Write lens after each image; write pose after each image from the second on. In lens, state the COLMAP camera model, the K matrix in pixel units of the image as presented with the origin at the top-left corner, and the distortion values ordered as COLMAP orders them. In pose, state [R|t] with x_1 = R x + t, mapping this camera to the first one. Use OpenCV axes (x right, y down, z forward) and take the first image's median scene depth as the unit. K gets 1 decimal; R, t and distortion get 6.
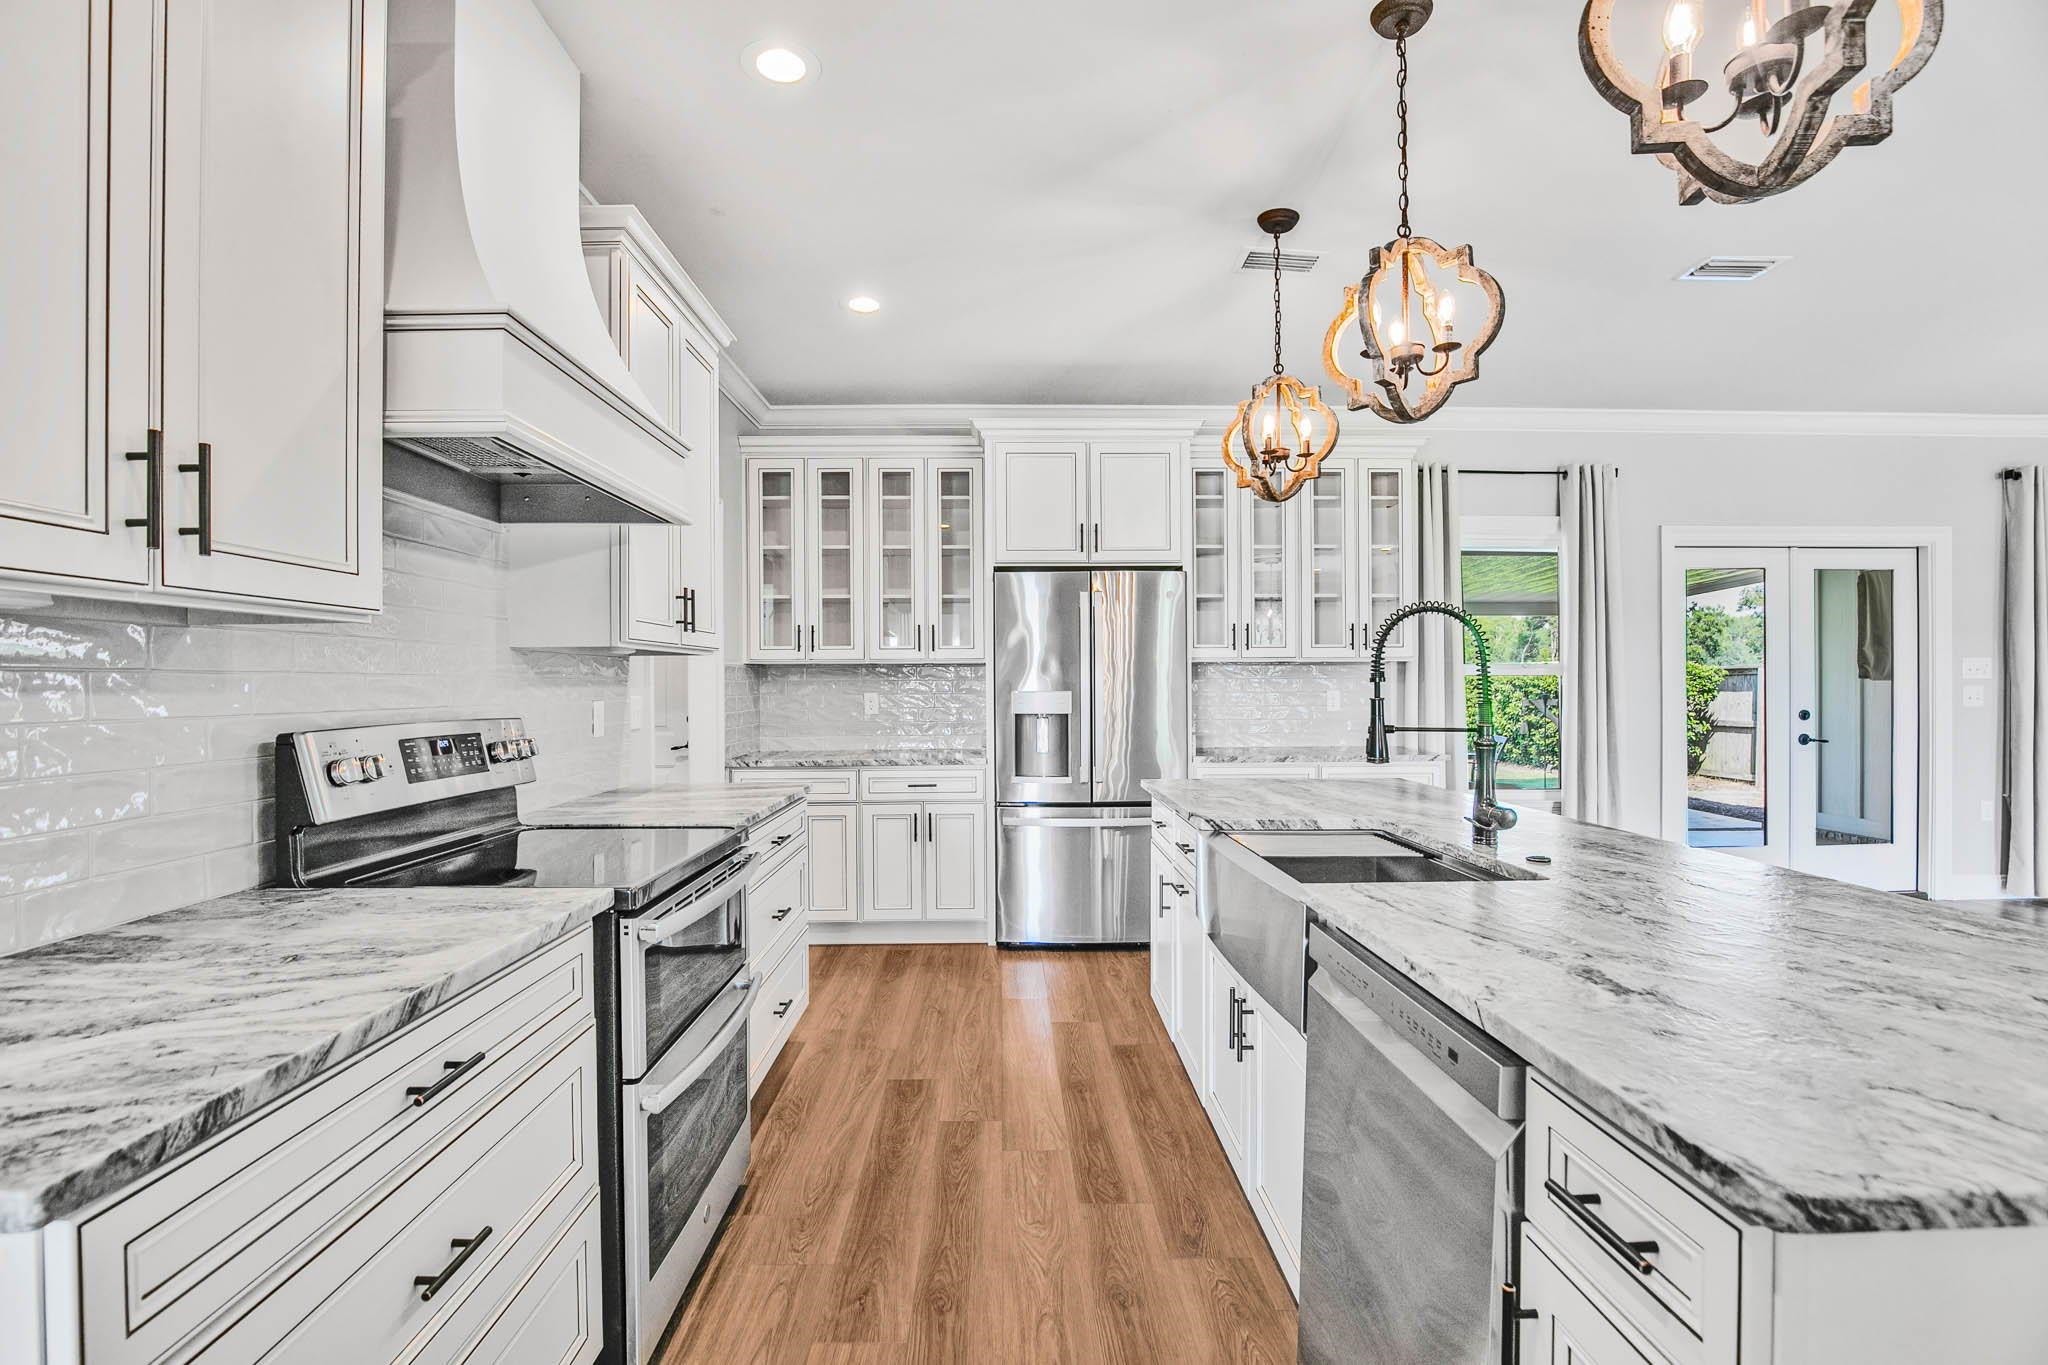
lens RADIAL K [[962.2, 0, 1022.0], [0, 962.2, 710.0], [0, 0, 1]] dist [-0.039636, 0.010330]
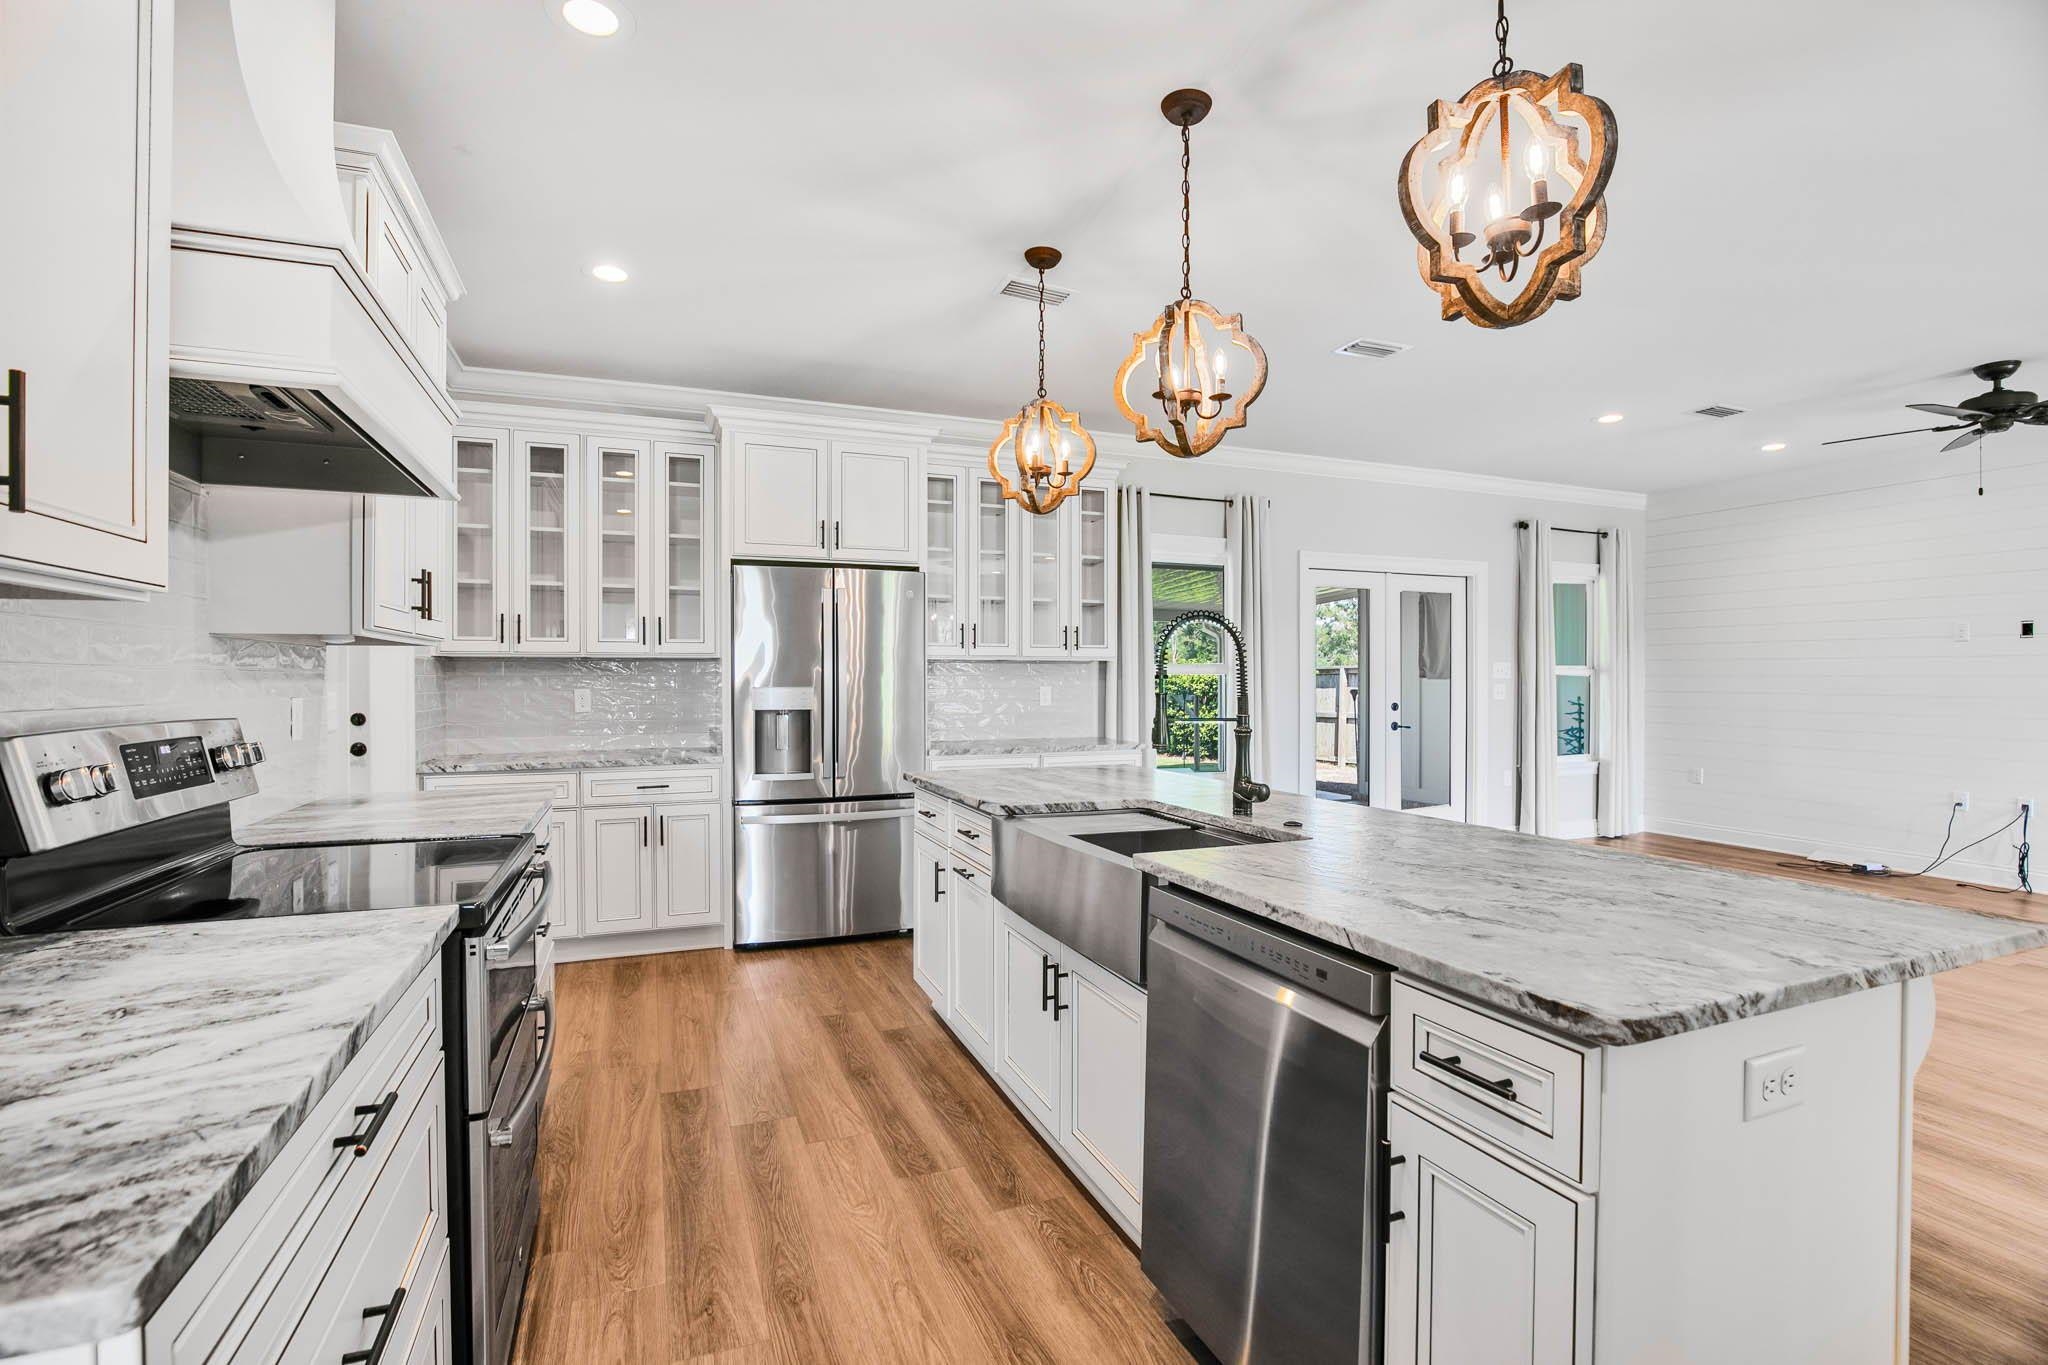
lens RADIAL K [[962.2, 0, 1022.0], [0, 962.2, 710.0], [0, 0, 1]] dist [-0.039636, 0.010330]
pose [[0.931807, -0.007456, 0.362878, -0.206927], [0.006351, 0.999971, 0.004236, 0.002249], [-0.362899, -0.001643, 0.931827, -0.021310]]
